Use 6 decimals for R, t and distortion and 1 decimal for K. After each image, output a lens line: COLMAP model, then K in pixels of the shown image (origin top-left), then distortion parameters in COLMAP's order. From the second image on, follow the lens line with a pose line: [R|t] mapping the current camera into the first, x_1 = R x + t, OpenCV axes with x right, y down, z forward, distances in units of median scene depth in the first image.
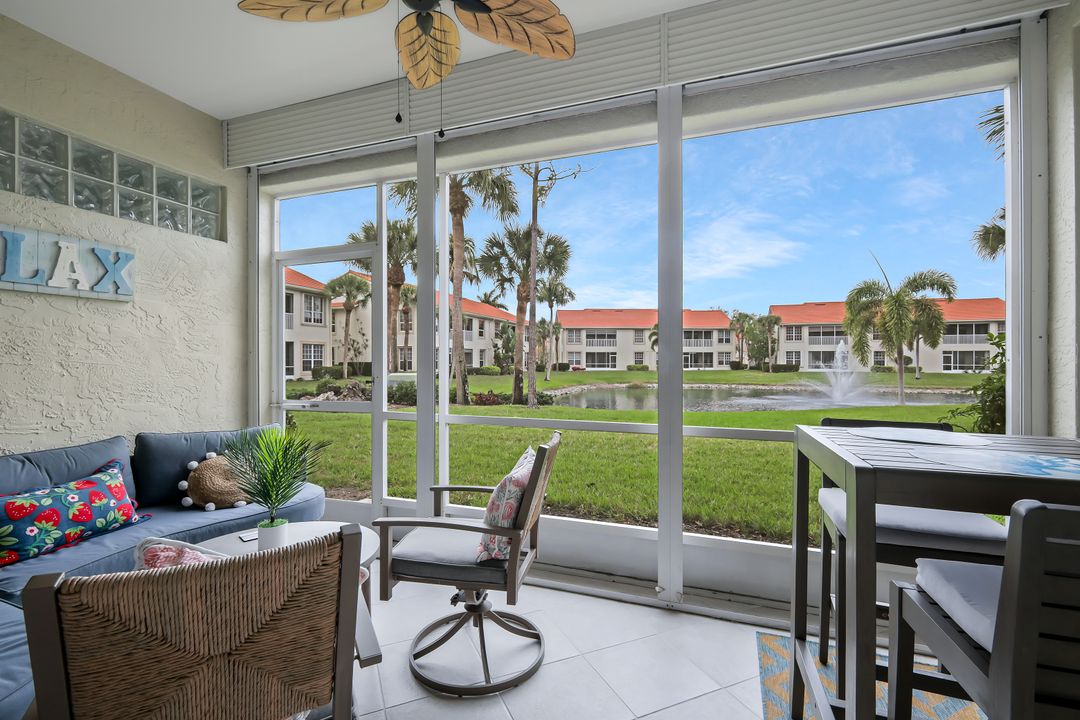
lens RADIAL K [[481.0, 0, 533.8], [0, 481.0, 362.6], [0, 0, 1]] dist [0.008720, -0.000525]
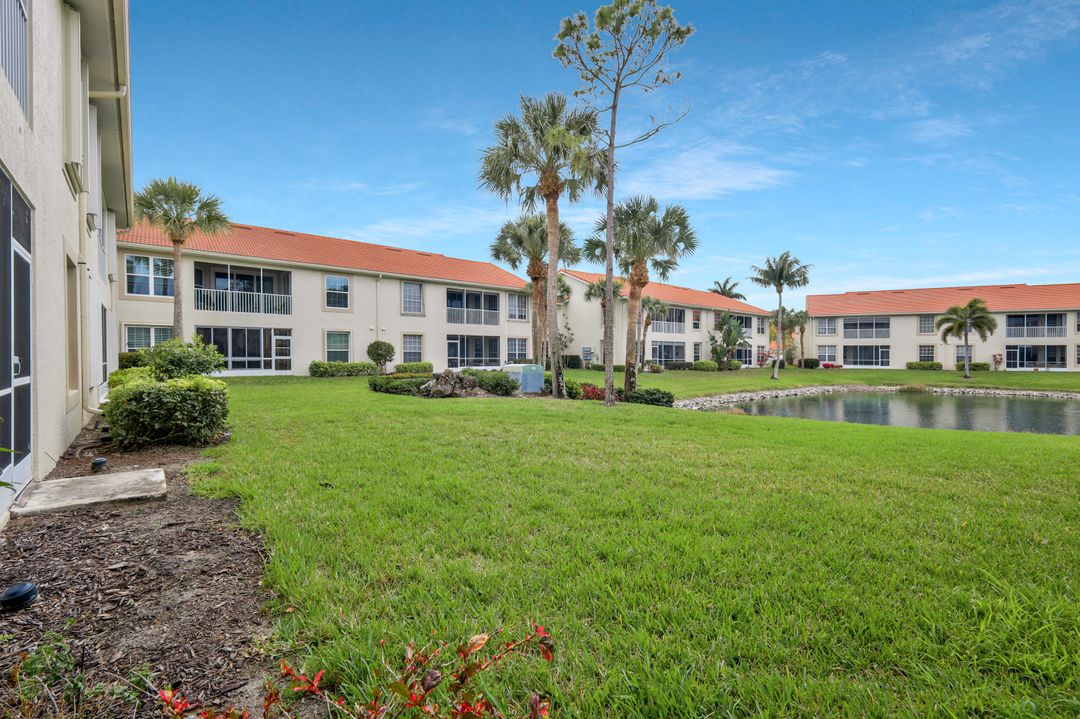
lens RADIAL K [[481.0, 0, 544.5], [0, 481.0, 361.7], [0, 0, 1]] dist [0.008720, -0.000525]
pose [[0.864537, 0.014211, -0.502368, 0.098199], [-0.009710, 0.999886, 0.011575, 0.001219], [0.502475, -0.005129, 0.864576, 0.050915]]
